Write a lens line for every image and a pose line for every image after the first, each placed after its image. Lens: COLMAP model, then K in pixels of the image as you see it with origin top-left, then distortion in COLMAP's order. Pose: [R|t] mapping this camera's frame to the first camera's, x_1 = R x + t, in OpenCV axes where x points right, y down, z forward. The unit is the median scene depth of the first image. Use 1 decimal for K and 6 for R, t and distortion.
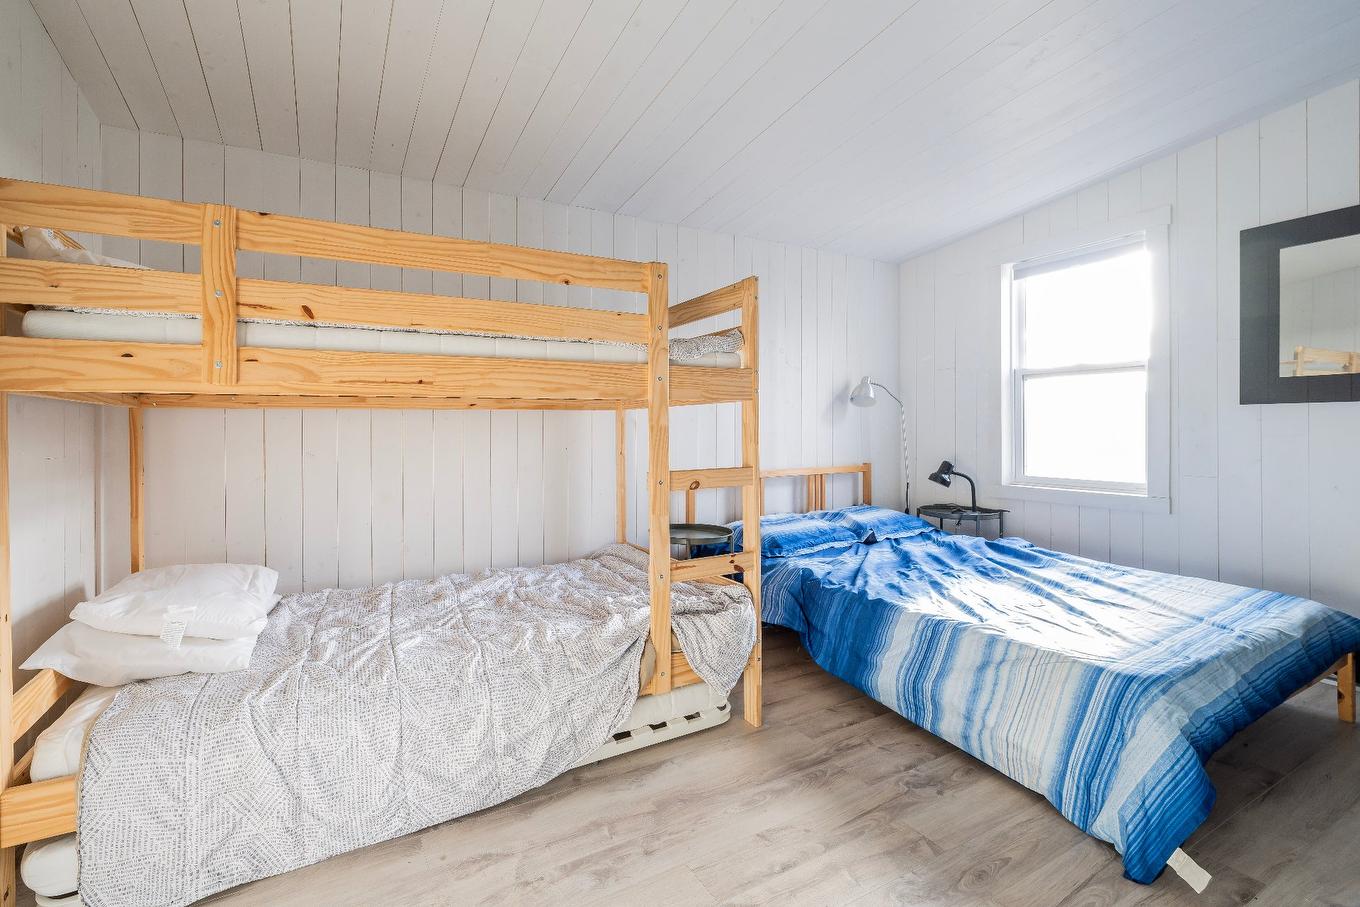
lens RADIAL K [[632.3, 0, 677.3], [0, 632.3, 429.7], [0, 0, 1]] dist [0.000141, -0.000425]
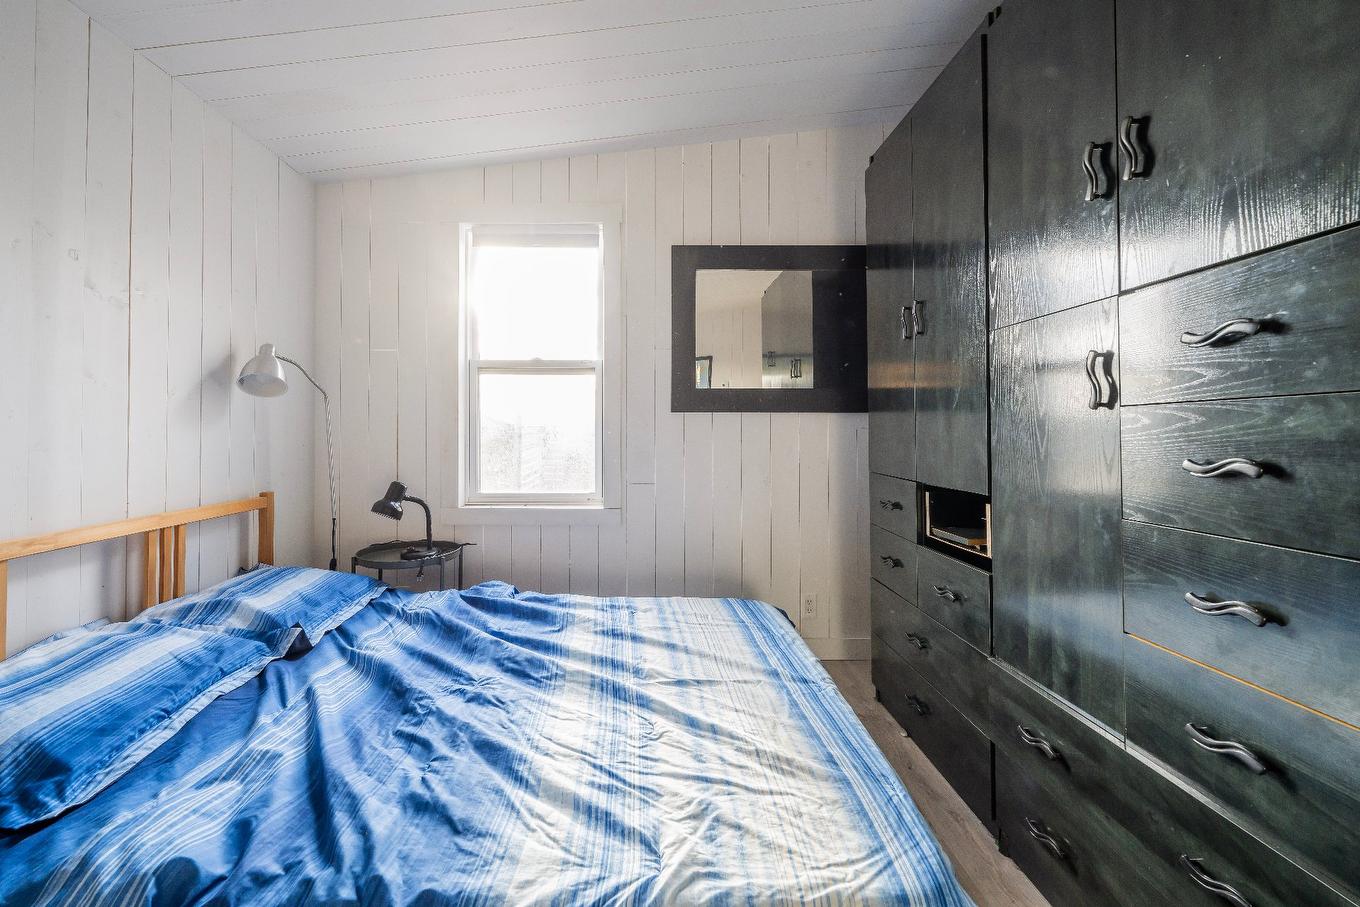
lens RADIAL K [[632.3, 0, 677.3], [0, 632.3, 429.7], [0, 0, 1]] dist [0.000141, -0.000425]
pose [[0.594083, 0.008074, 0.804363, 0.061026], [-0.004718, 0.999967, -0.006553, -0.004328], [-0.804390, 0.000097, 0.594102, 0.386150]]
